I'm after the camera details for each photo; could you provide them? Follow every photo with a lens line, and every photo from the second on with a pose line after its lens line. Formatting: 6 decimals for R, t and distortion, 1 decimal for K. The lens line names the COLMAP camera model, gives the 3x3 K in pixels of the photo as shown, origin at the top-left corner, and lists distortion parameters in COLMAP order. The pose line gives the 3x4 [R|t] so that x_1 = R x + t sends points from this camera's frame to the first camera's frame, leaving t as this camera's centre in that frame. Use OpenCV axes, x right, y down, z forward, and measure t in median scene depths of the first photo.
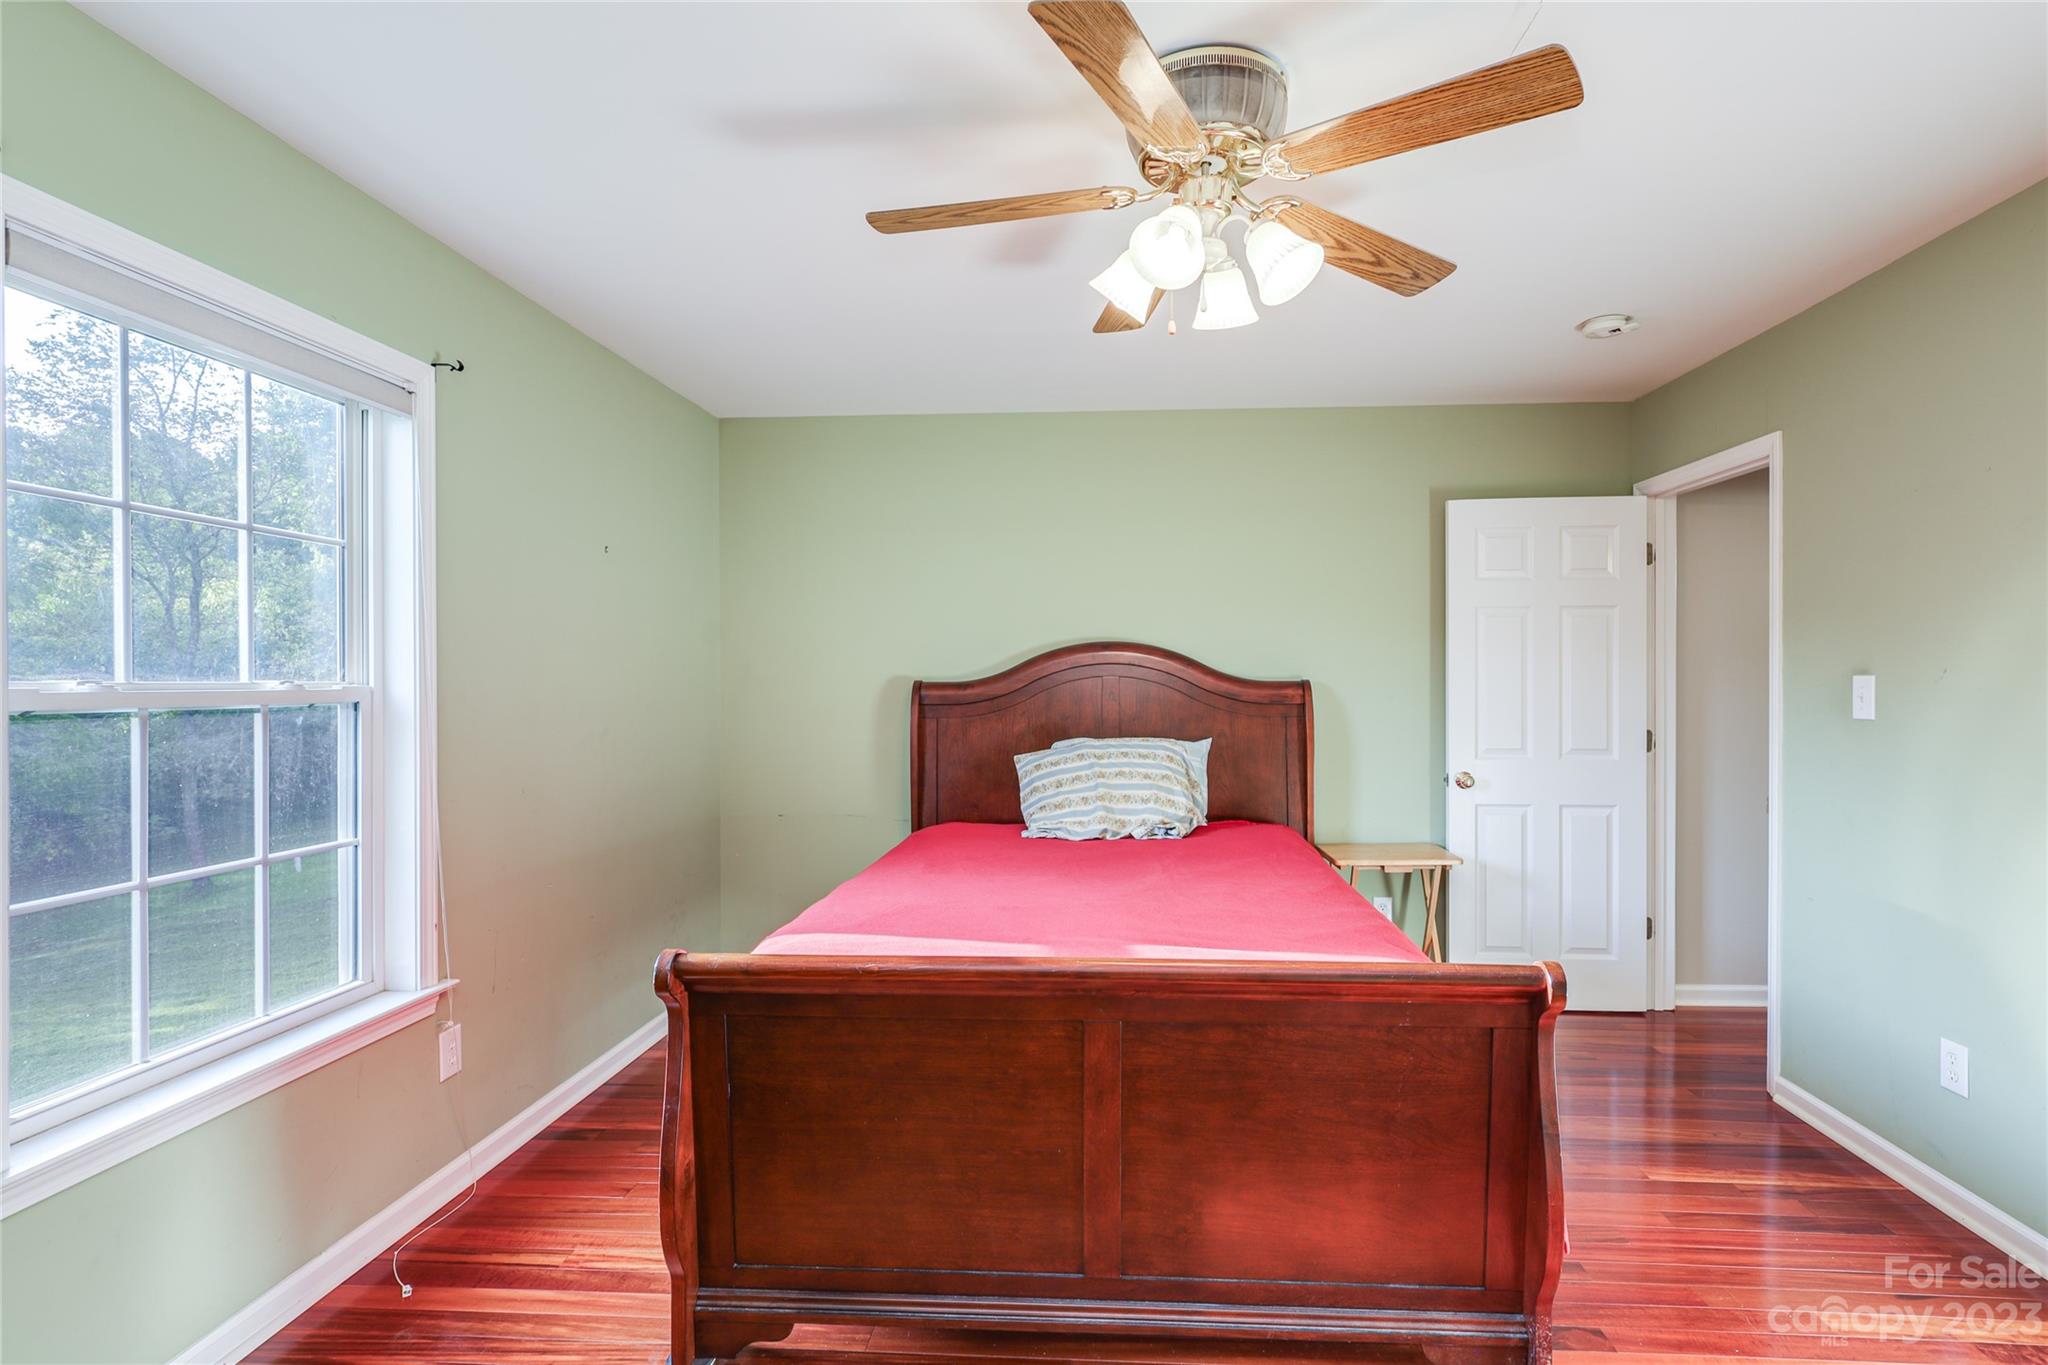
lens RADIAL K [[991.5, 0, 1025.7], [0, 991.5, 703.8], [0, 0, 1]] dist [0.000461, 0.000838]
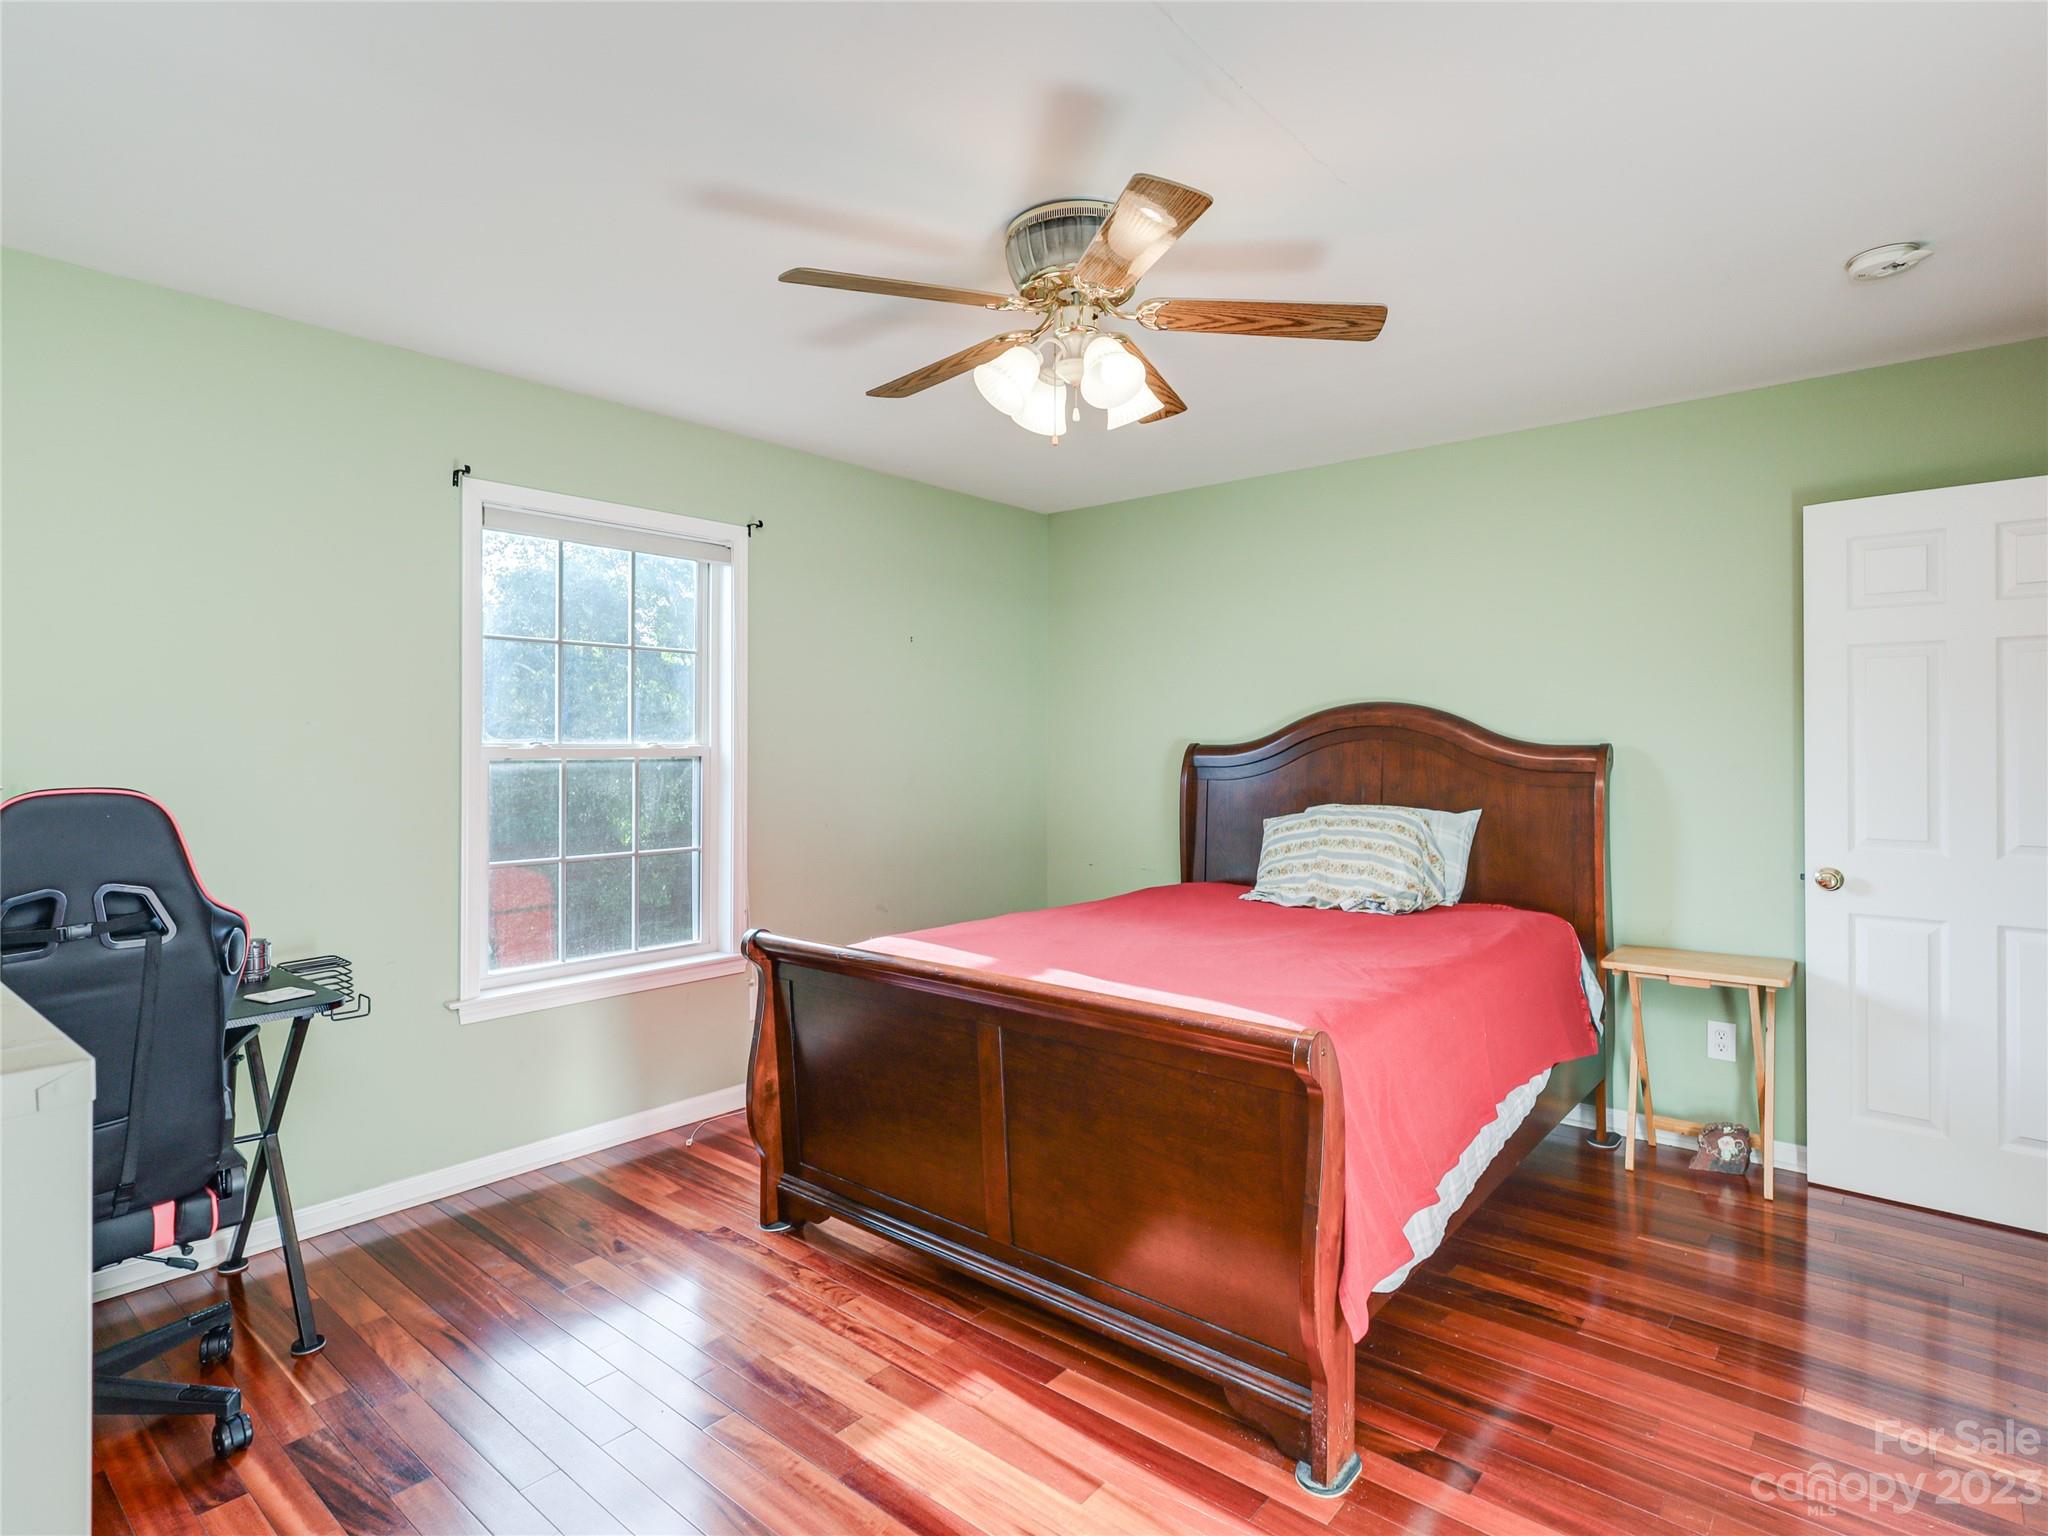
lens RADIAL K [[1082.5, 0, 1011.6], [0, 1082.5, 766.2], [0, 0, 1]] dist [-0.001018, -0.001513]
pose [[0.794693, 0.015497, -0.606813, 0.480827], [-0.016723, 0.999854, 0.003634, -0.000533], [0.606781, 0.007259, 0.794836, -0.018324]]
